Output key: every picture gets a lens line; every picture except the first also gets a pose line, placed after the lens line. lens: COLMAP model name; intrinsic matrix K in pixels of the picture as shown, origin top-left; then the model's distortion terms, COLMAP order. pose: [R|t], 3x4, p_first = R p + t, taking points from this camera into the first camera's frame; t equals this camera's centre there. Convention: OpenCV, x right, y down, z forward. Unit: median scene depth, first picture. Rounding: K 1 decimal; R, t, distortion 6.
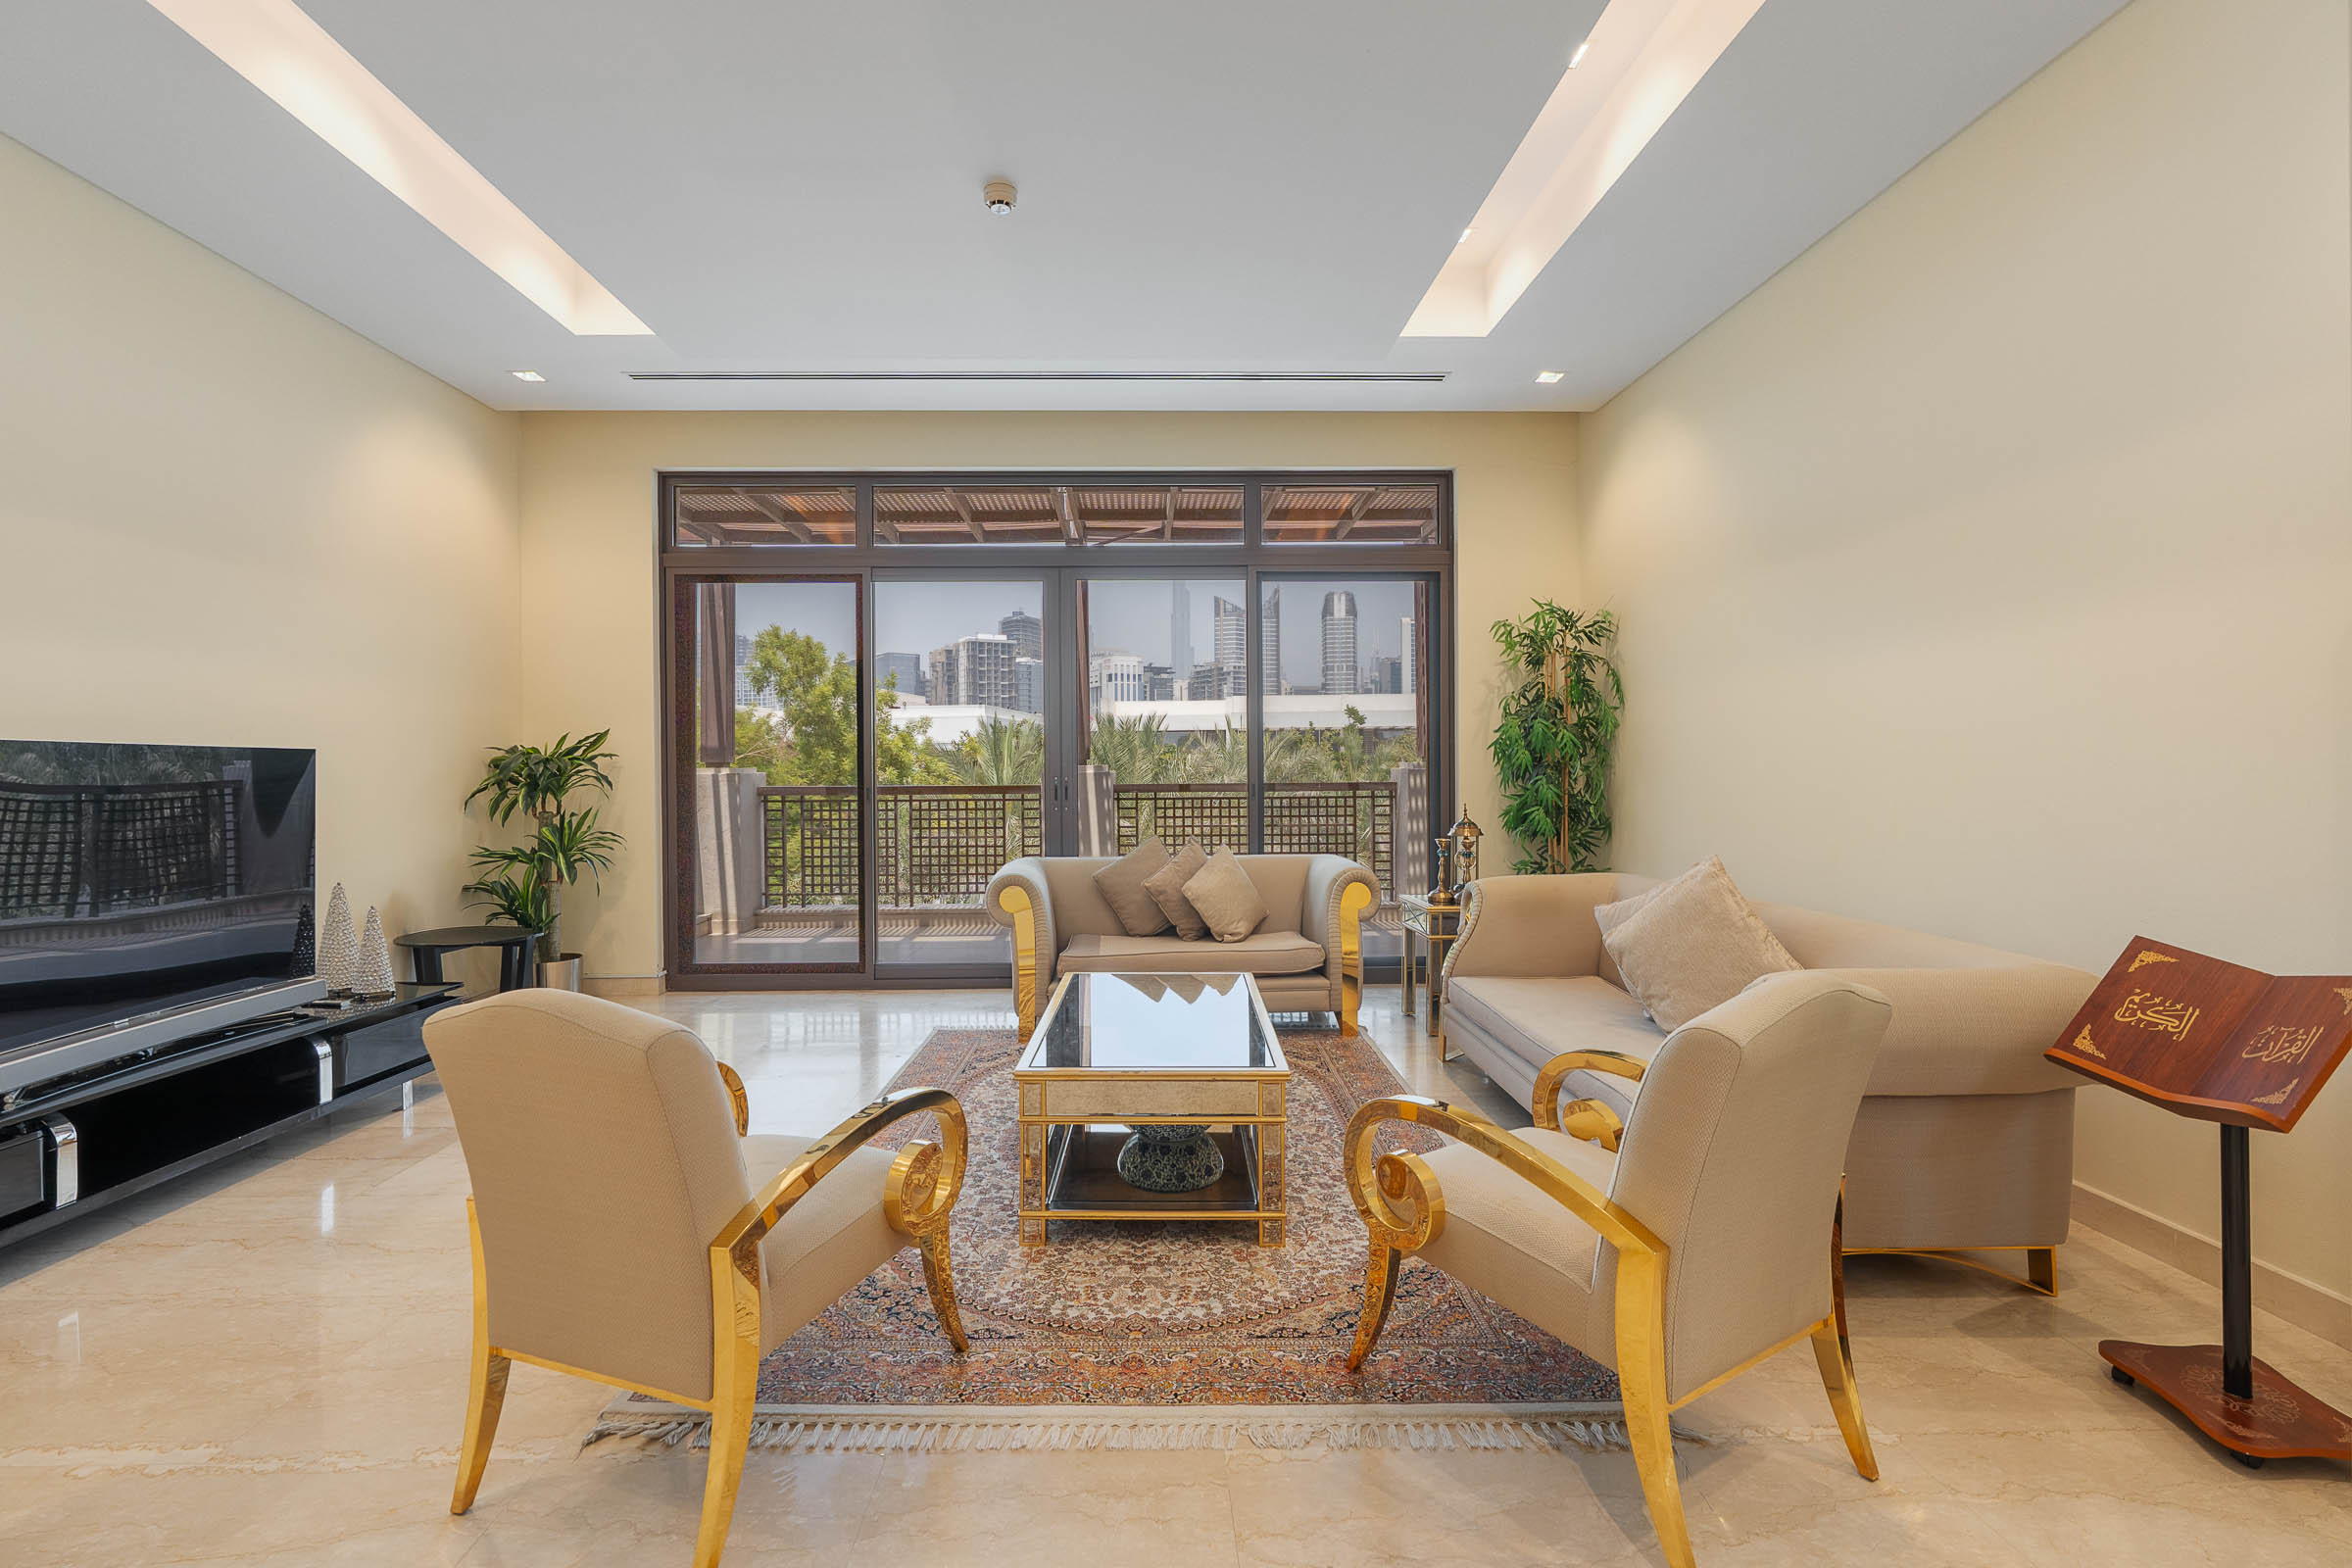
lens RADIAL K [[1074.7, 0, 1133.6], [0, 1074.7, 766.4], [0, 0, 1]] dist [0.000123, -0.000011]
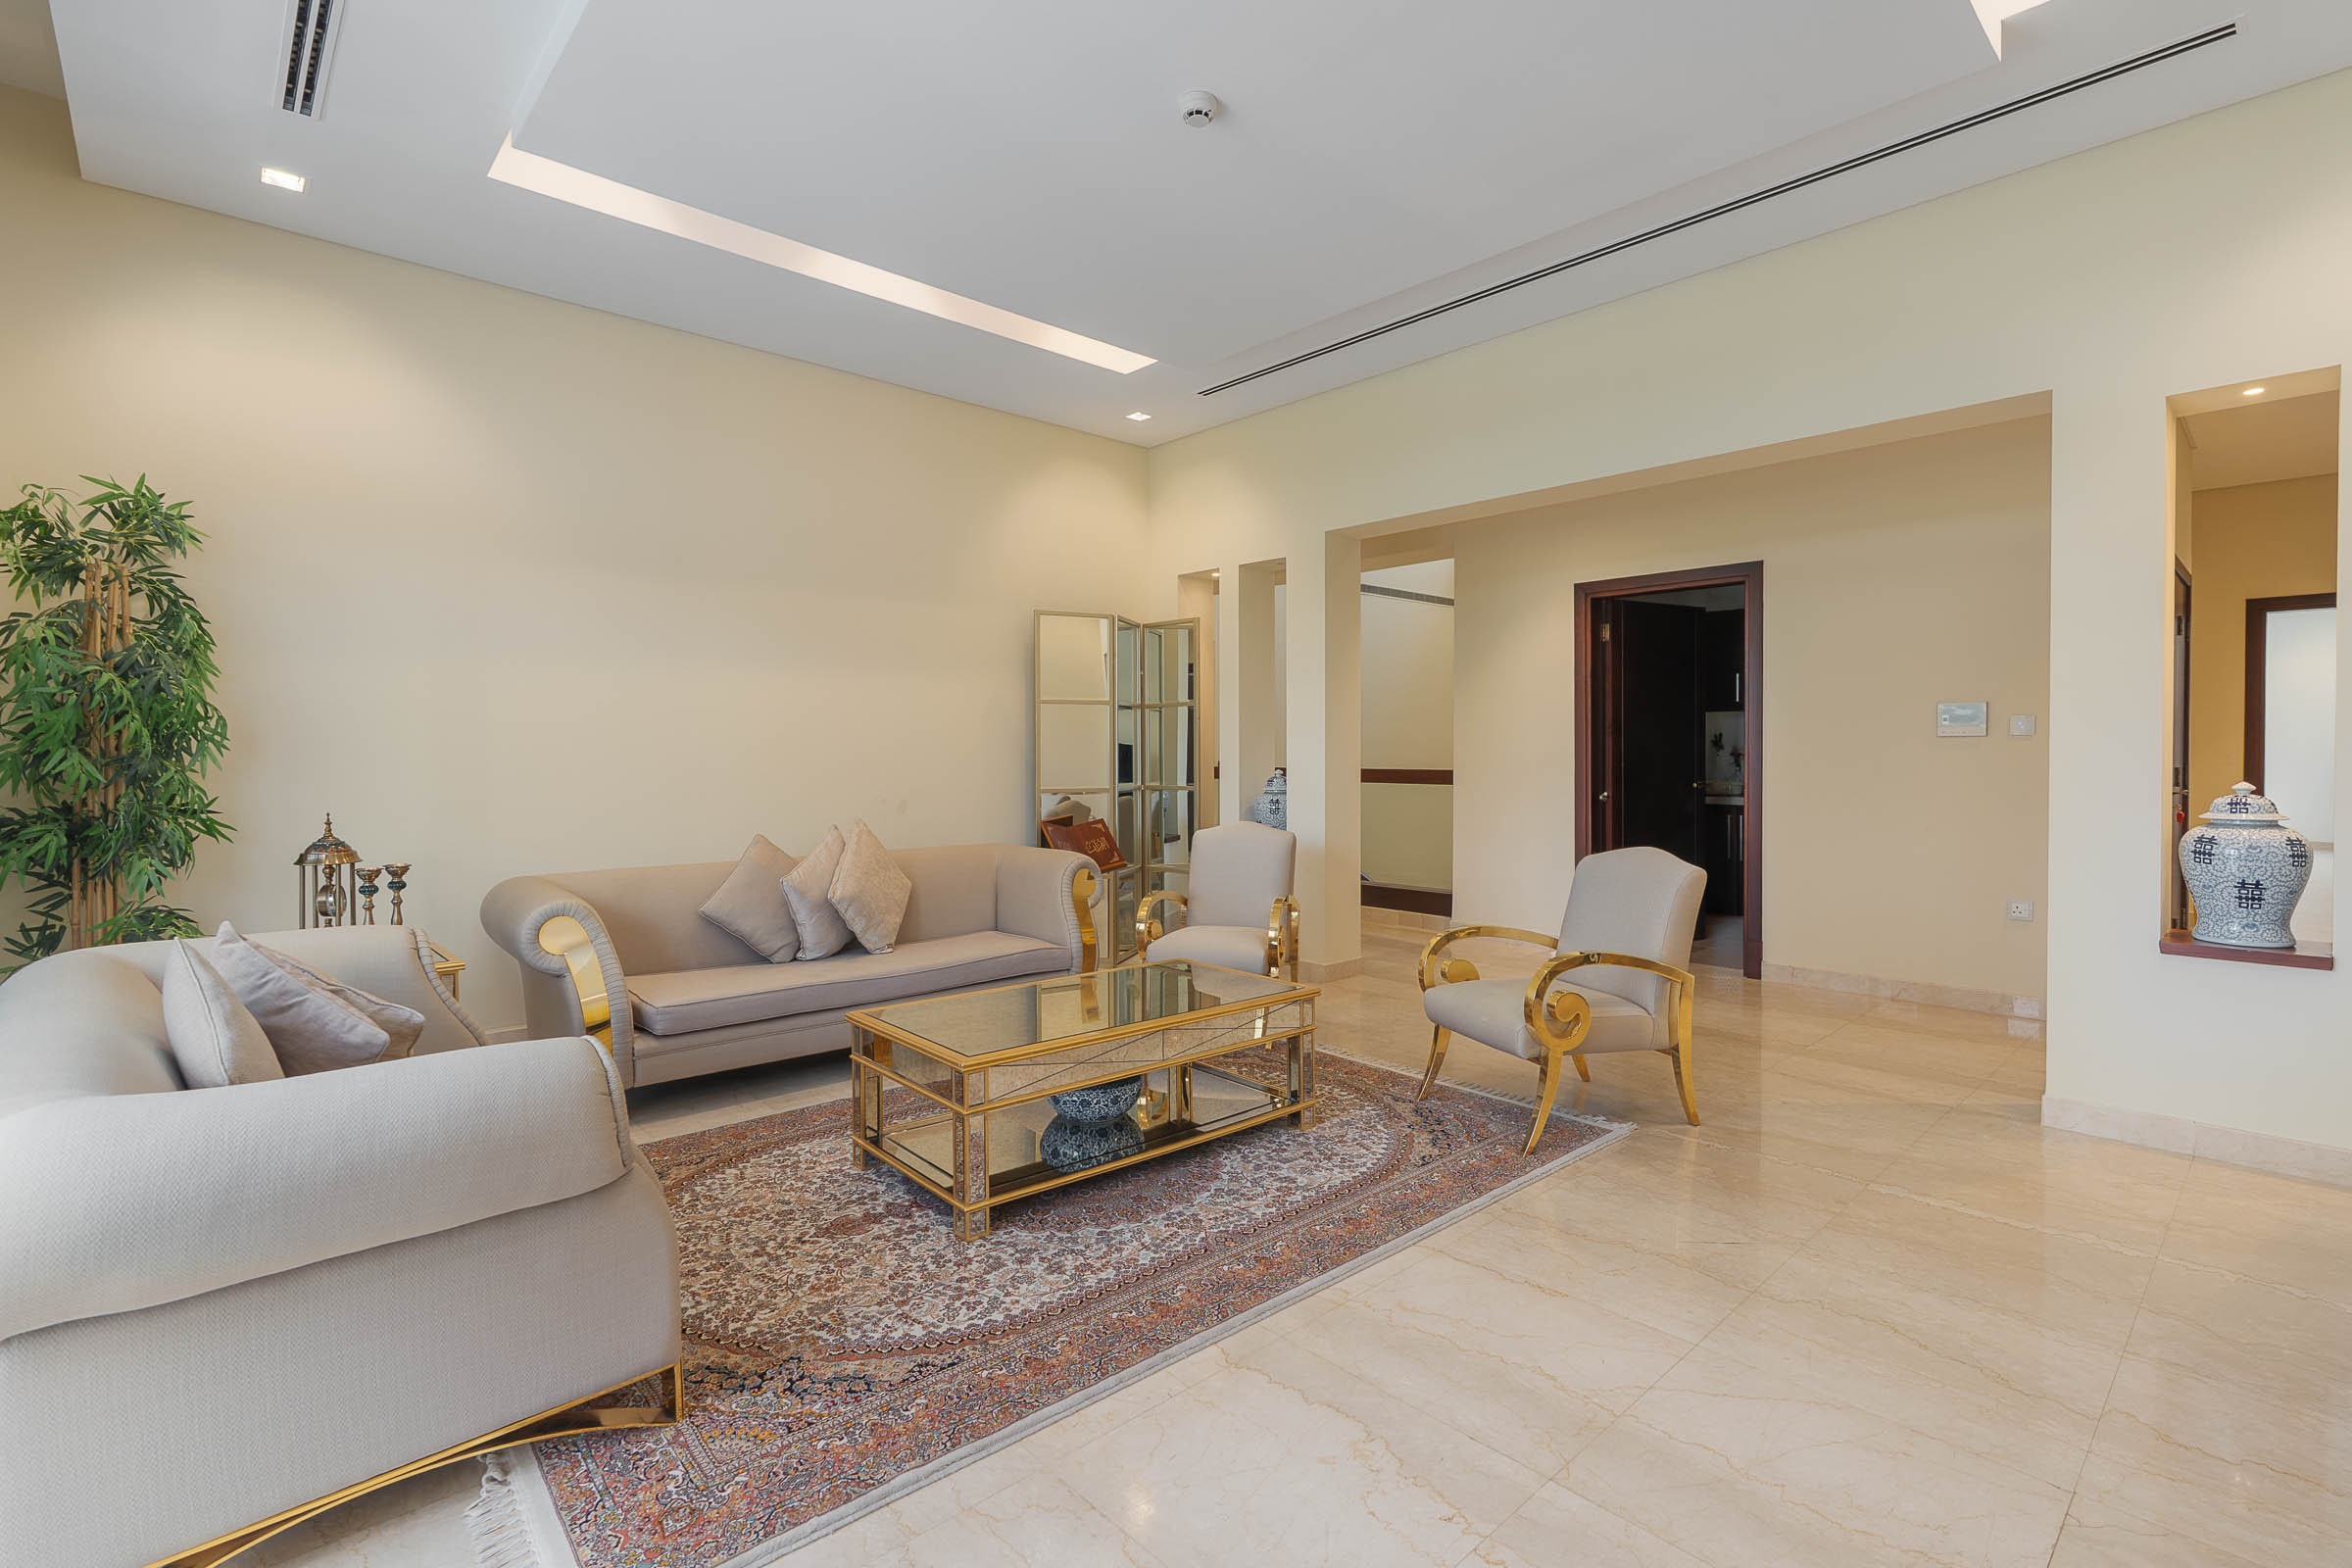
lens RADIAL K [[1074.7, 0, 1133.6], [0, 1074.7, 766.4], [0, 0, 1]] dist [0.000123, -0.000011]
pose [[-0.652231, -0.001420, 0.758019, -1.056447], [0.002501, 0.999989, 0.004025, 0.004787], [-0.758016, 0.004521, -0.652220, 2.243983]]
